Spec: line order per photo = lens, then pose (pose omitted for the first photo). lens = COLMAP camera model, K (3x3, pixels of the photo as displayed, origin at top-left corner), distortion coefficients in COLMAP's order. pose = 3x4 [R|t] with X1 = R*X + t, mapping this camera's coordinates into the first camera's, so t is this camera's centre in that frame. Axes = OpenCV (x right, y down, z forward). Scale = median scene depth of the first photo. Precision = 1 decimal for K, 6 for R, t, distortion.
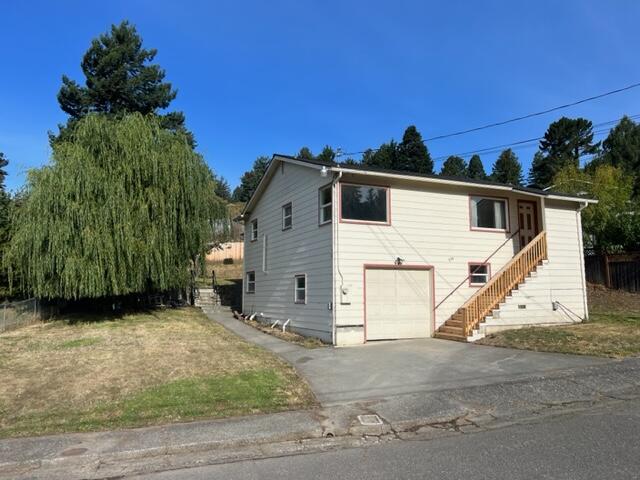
lens RADIAL K [[484.9, 0, 321.2], [0, 484.9, 234.2], [0, 0, 1]] dist [0.063071, -0.068704]
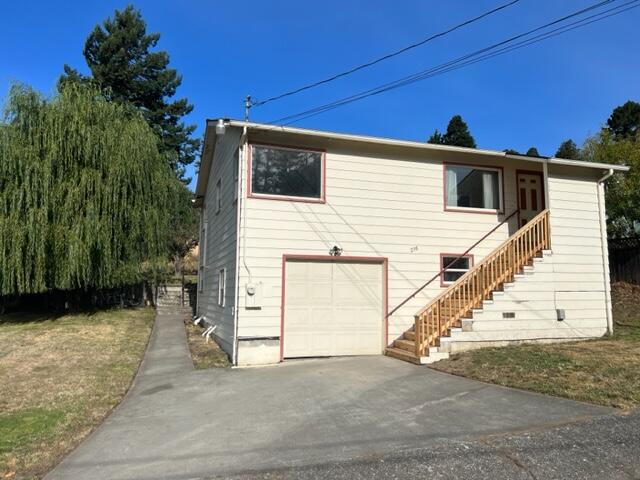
lens RADIAL K [[484.9, 0, 318.0], [0, 484.9, 238.7], [0, 0, 1]] dist [0.063071, -0.068704]
pose [[0.993597, -0.002231, -0.112961, 0.200680], [0.003486, 0.999934, 0.010912, 0.026485], [0.112929, -0.011236, 0.993540, 0.246098]]
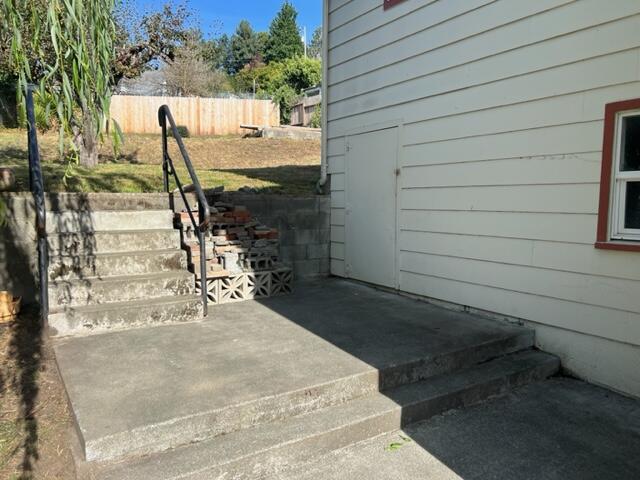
lens RADIAL K [[484.9, 0, 319.5], [0, 484.9, 238.6], [0, 0, 1]] dist [0.063071, -0.068704]
pose [[0.993214, -0.000780, 0.116298, -0.305528], [-0.025391, 0.974401, 0.223379, 0.130125], [-0.113495, -0.224816, 0.967769, 1.322145]]
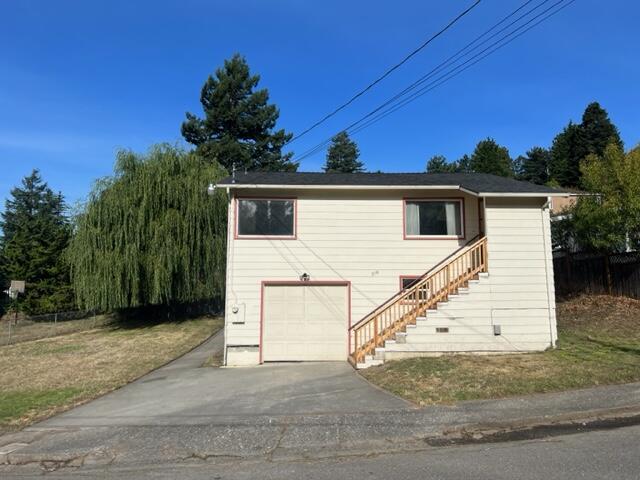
lens RADIAL K [[484.9, 0, 318.2], [0, 484.9, 238.4], [0, 0, 1]] dist [0.063071, -0.068704]
pose [[0.921055, -0.043217, -0.387026, 0.505714], [0.044269, 0.999000, -0.006200, -0.010894], [0.386907, -0.011423, 0.922048, 0.143660]]
